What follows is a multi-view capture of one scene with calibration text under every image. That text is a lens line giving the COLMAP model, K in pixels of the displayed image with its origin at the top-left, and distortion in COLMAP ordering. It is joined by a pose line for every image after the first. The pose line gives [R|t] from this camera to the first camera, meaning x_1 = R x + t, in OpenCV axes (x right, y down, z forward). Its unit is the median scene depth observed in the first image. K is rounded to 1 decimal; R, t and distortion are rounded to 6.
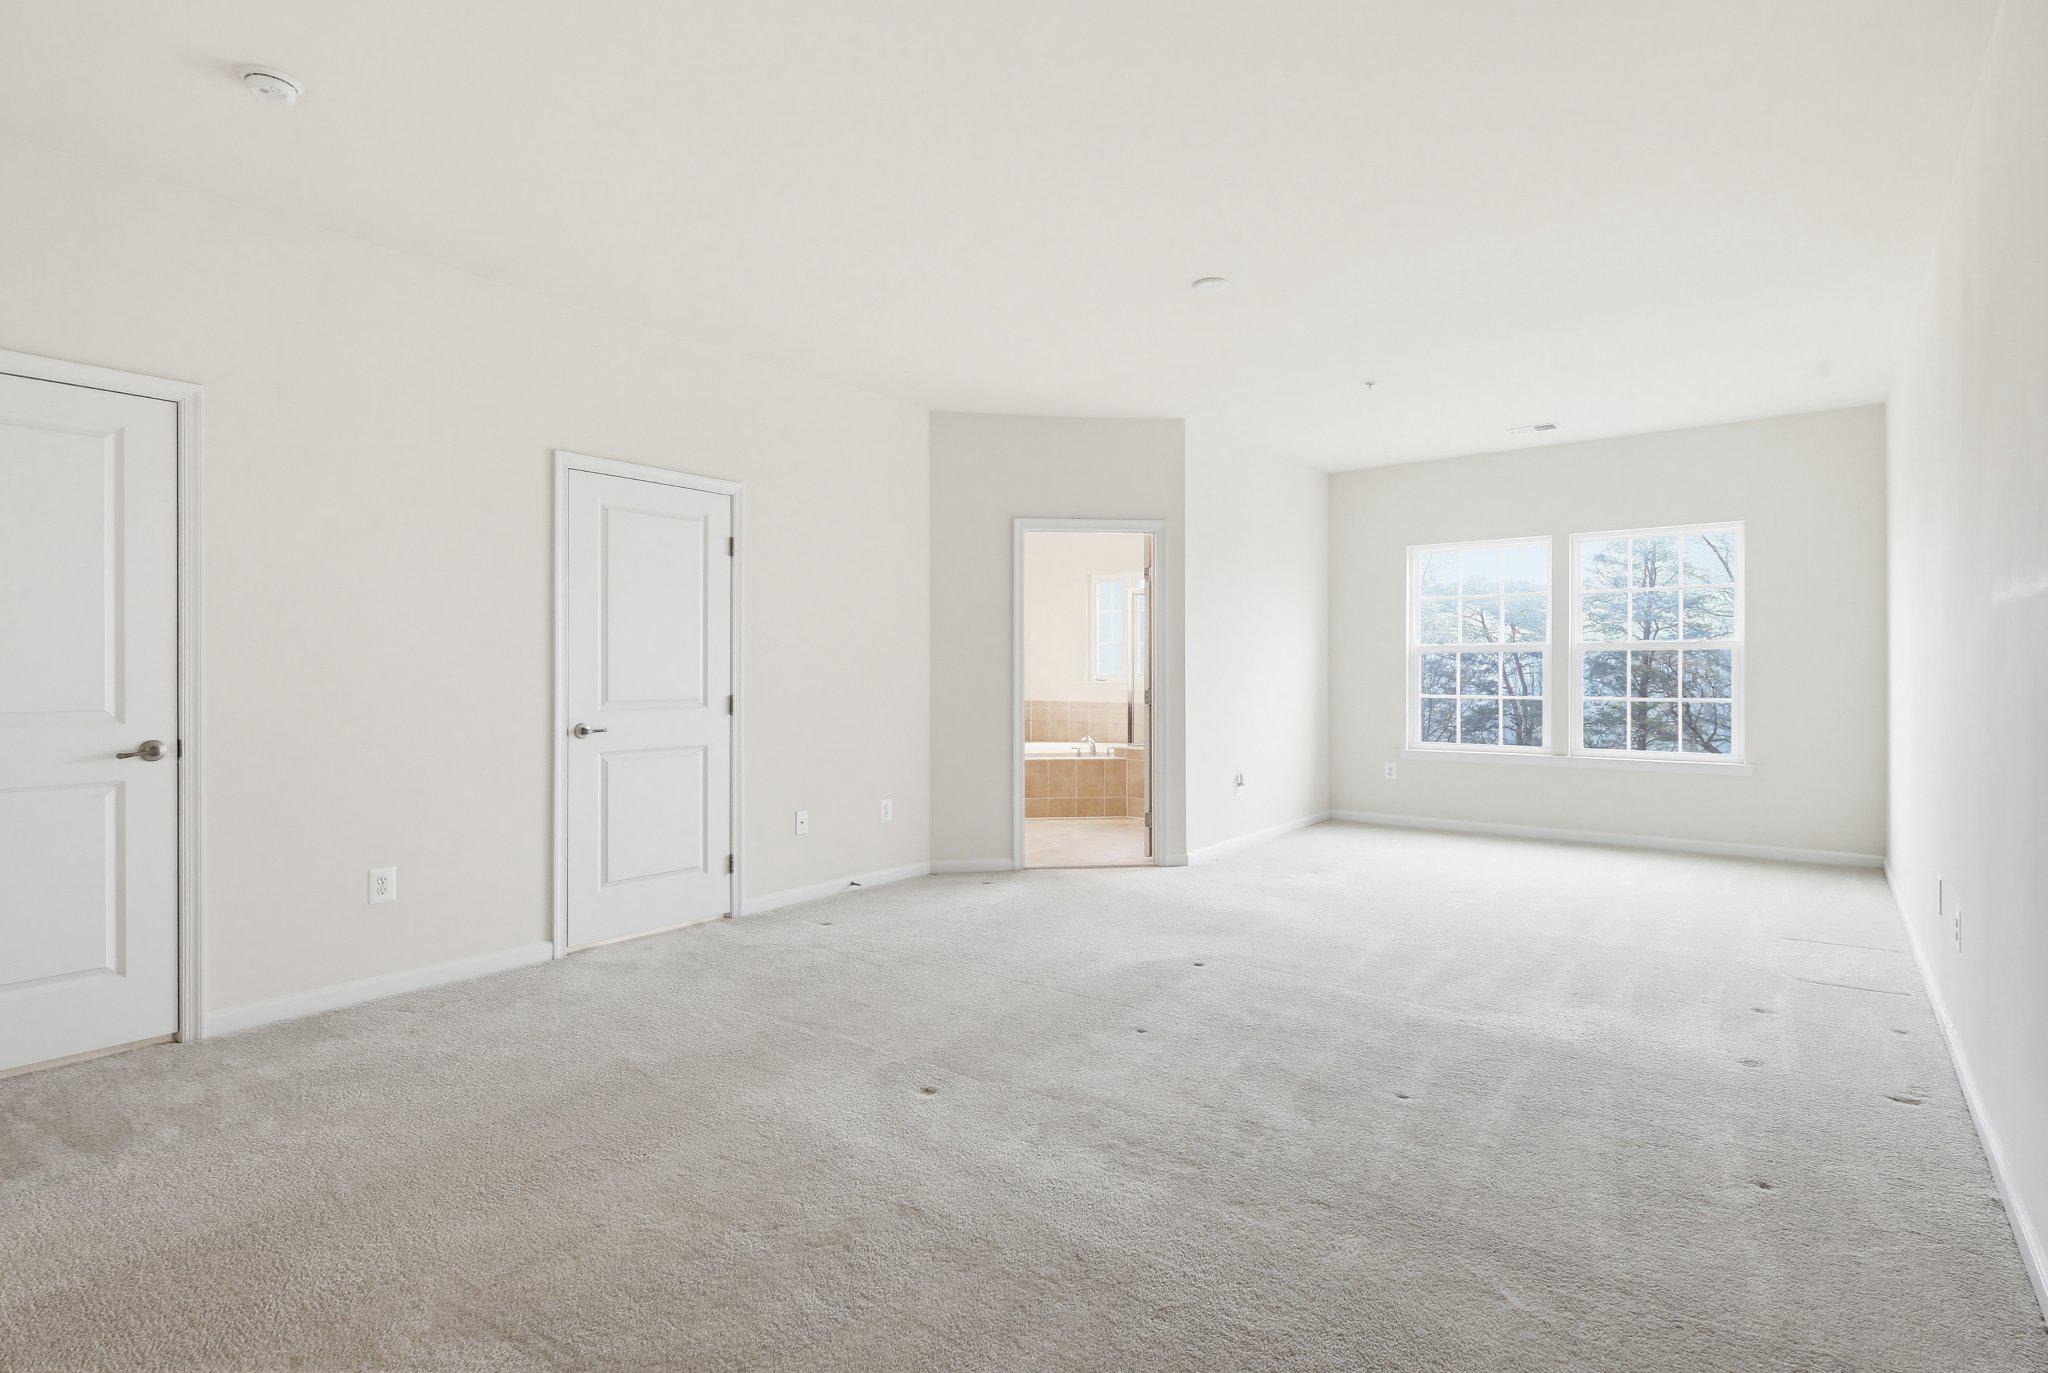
lens RADIAL K [[996.6, 0, 1026.6], [0, 996.6, 651.4], [0, 0, 1]] dist [0.004373, -0.005094]
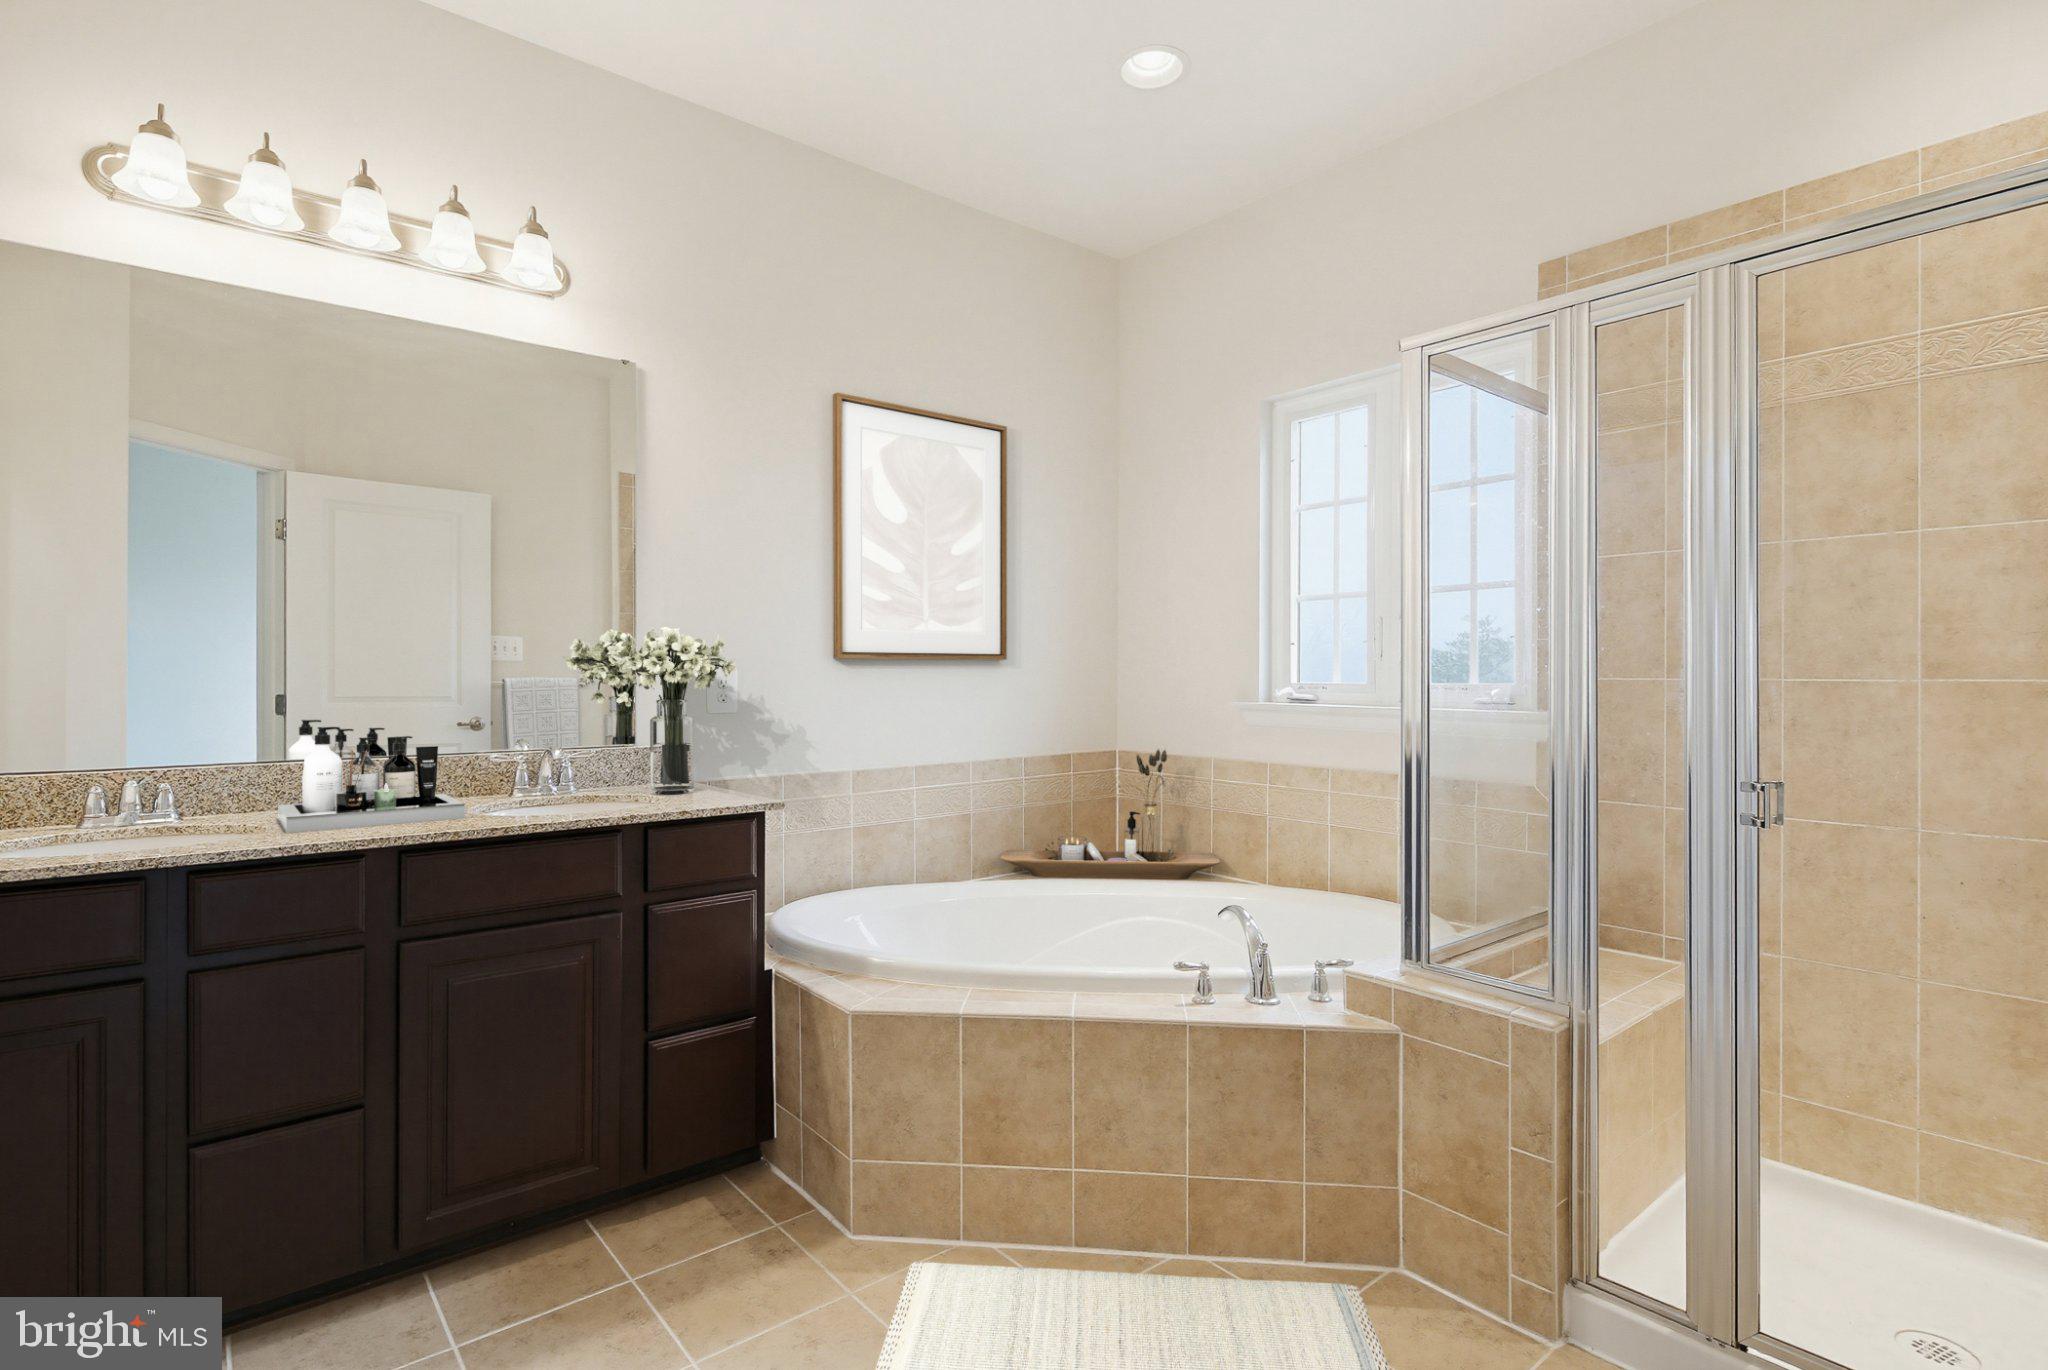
lens RADIAL K [[996.6, 0, 1023.5], [0, 996.6, 679.1], [0, 0, 1]] dist [0.004373, -0.005094]
pose [[0.975926, 0.003352, -0.218078, 0.056947], [0.000426, 0.999851, 0.017276, 0.016851], [0.218103, -0.016953, 0.975778, 0.667196]]
